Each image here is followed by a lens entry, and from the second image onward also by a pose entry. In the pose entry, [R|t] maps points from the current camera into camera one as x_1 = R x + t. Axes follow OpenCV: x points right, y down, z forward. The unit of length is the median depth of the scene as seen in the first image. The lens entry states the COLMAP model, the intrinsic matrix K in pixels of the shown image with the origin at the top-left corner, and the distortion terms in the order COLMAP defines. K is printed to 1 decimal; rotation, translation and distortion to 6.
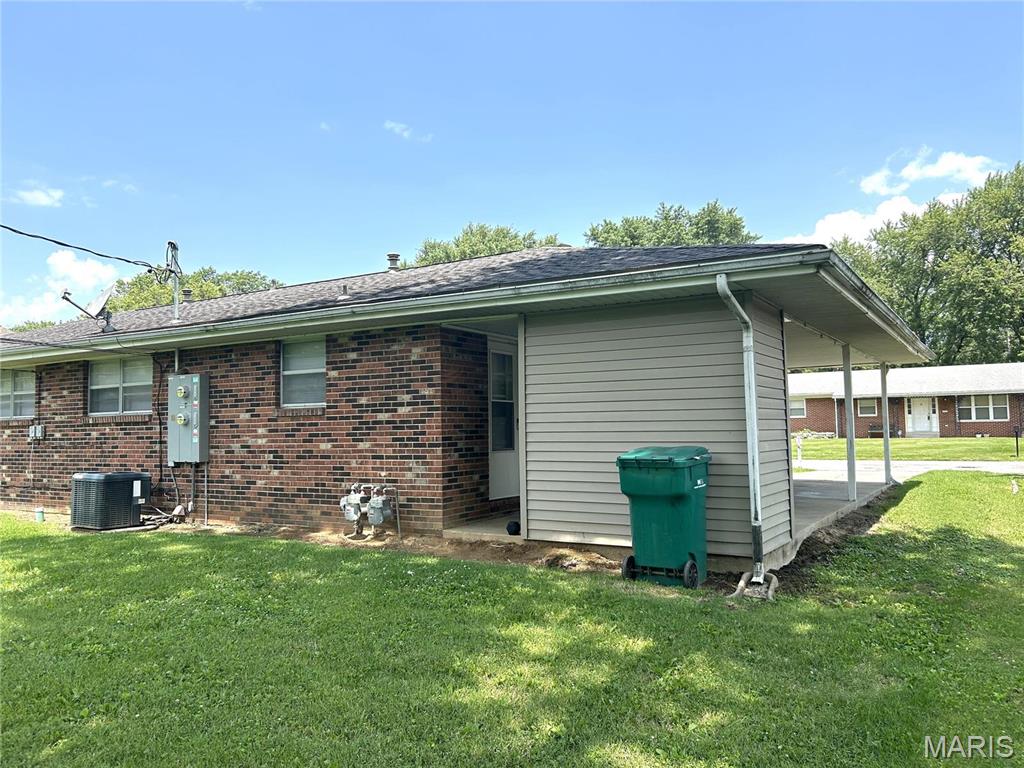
lens RADIAL K [[775.5, 0, 512.0], [0, 775.5, 384.0], [0, 0, 1]] dist [0.025338, -0.000511]
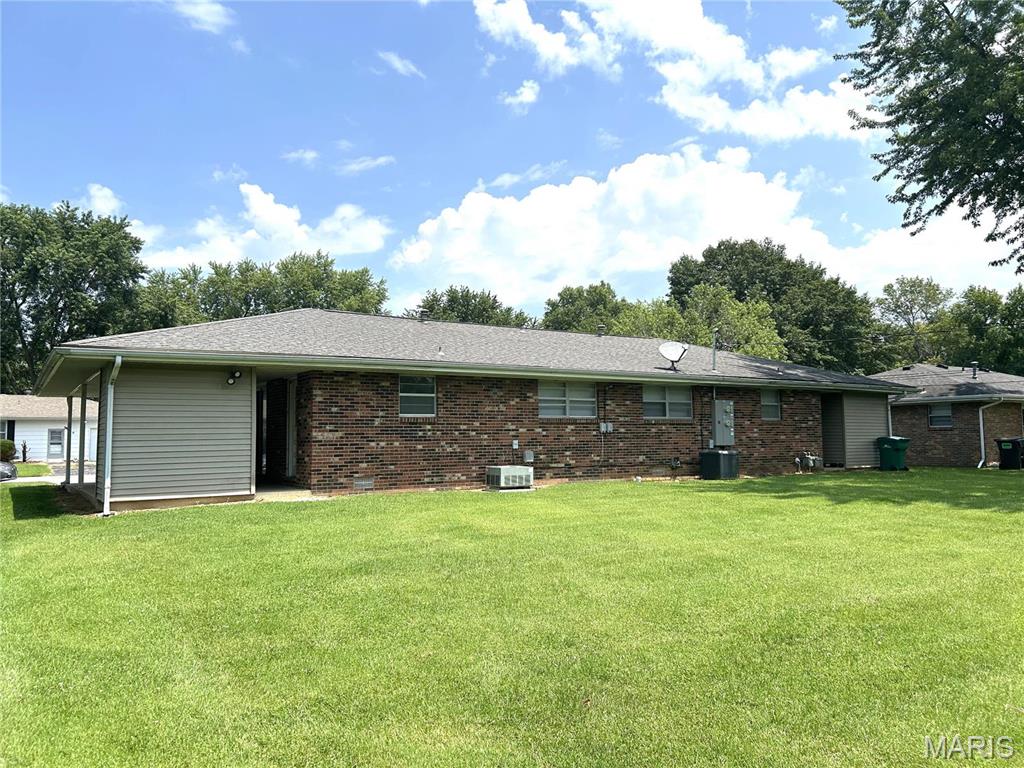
lens RADIAL K [[775.5, 0, 512.0], [0, 775.5, 384.0], [0, 0, 1]] dist [0.025338, -0.000511]
pose [[0.440699, 0.082696, 0.893838, -2.488633], [-0.044605, 0.996535, -0.070205, 0.112175], [-0.896546, -0.008931, 0.442860, 0.646964]]
